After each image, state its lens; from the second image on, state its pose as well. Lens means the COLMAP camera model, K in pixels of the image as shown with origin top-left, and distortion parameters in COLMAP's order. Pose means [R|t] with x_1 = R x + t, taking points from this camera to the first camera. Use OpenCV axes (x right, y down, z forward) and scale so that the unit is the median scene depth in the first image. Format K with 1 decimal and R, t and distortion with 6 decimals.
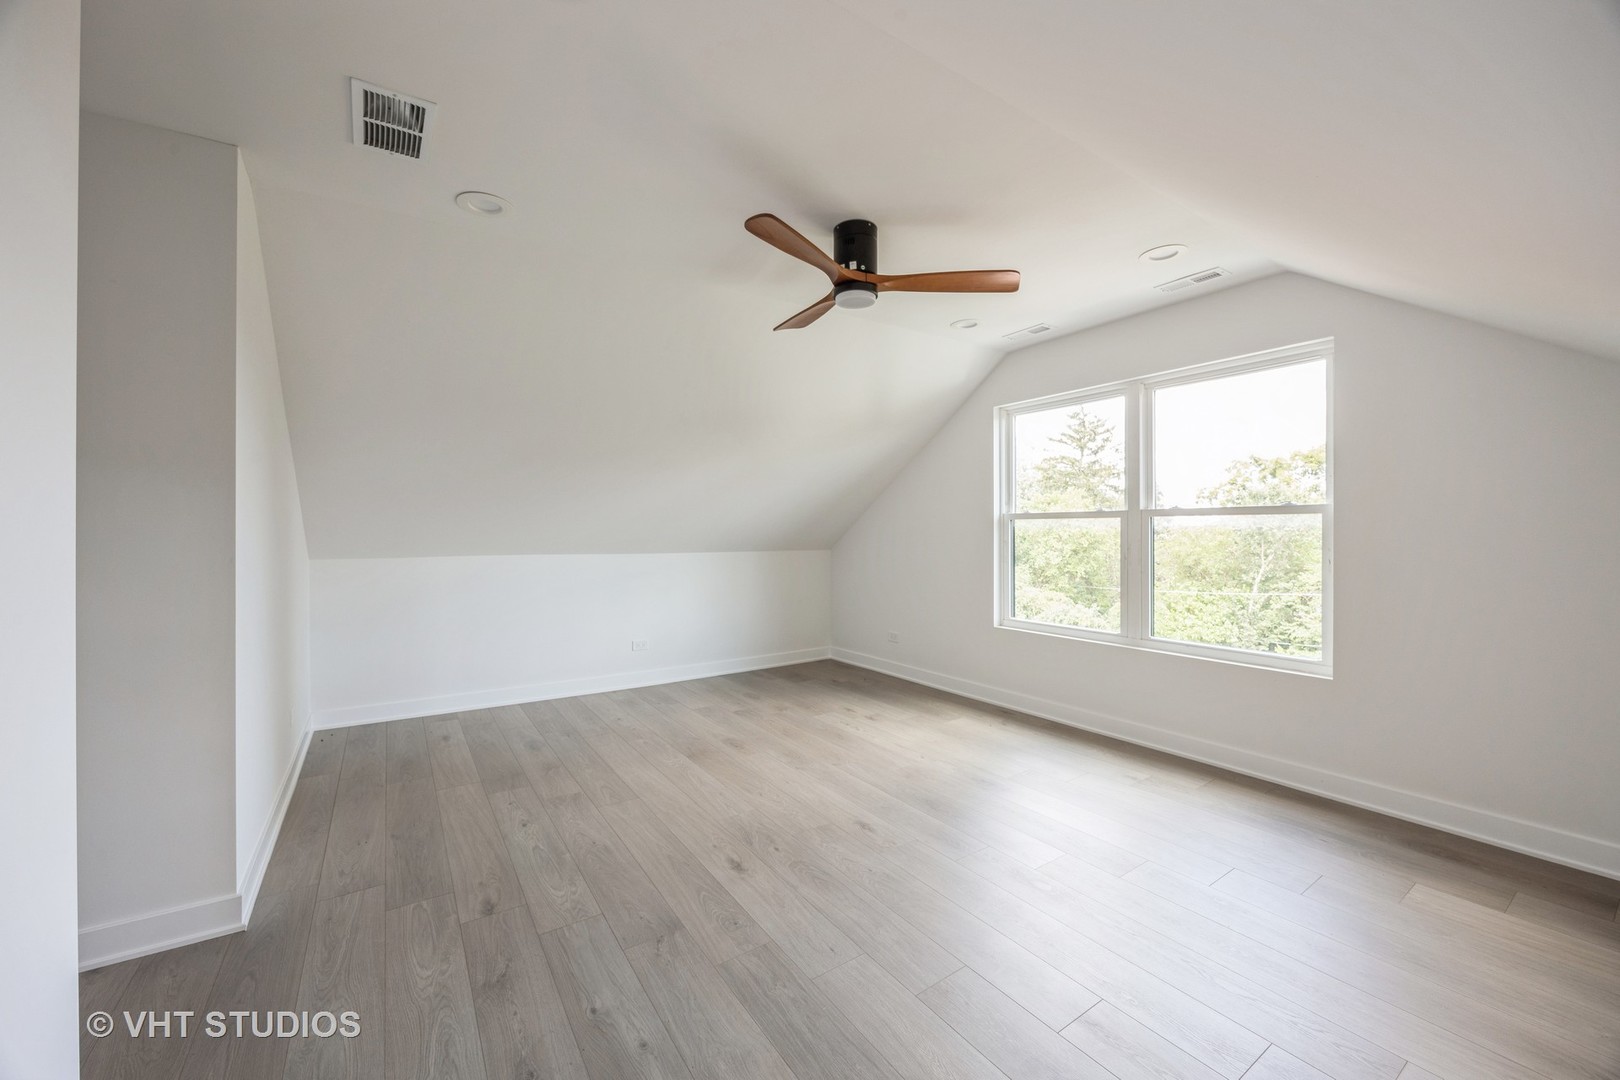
lens RADIAL K [[620.8, 0, 807.2], [0, 620.8, 536.4], [0, 0, 1]] dist [-0.000480, -0.000008]
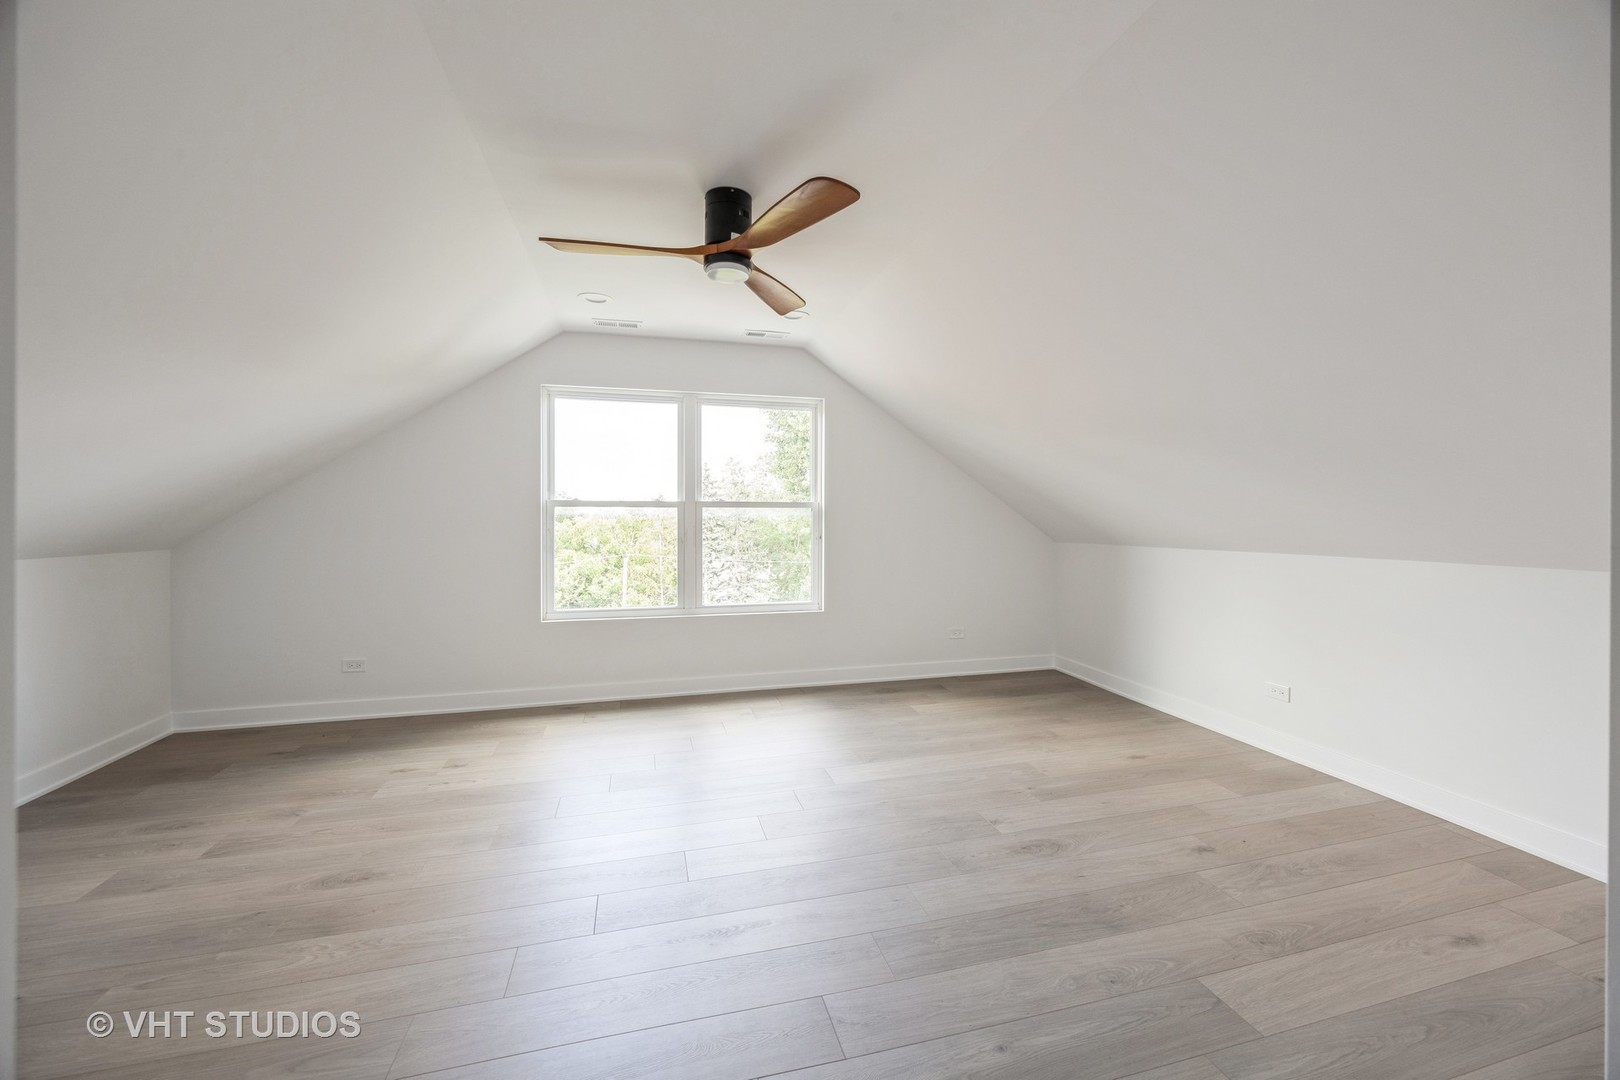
lens RADIAL K [[605.8, 0, 811.2], [0, 605.8, 529.9], [0, 0, 1]] dist [0.000200, 0.000141]
pose [[0.332351, -0.011915, 0.943080, -0.483726], [0.008037, 0.999920, 0.009801, 0.002781], [-0.943121, 0.004322, 0.332420, 0.377221]]
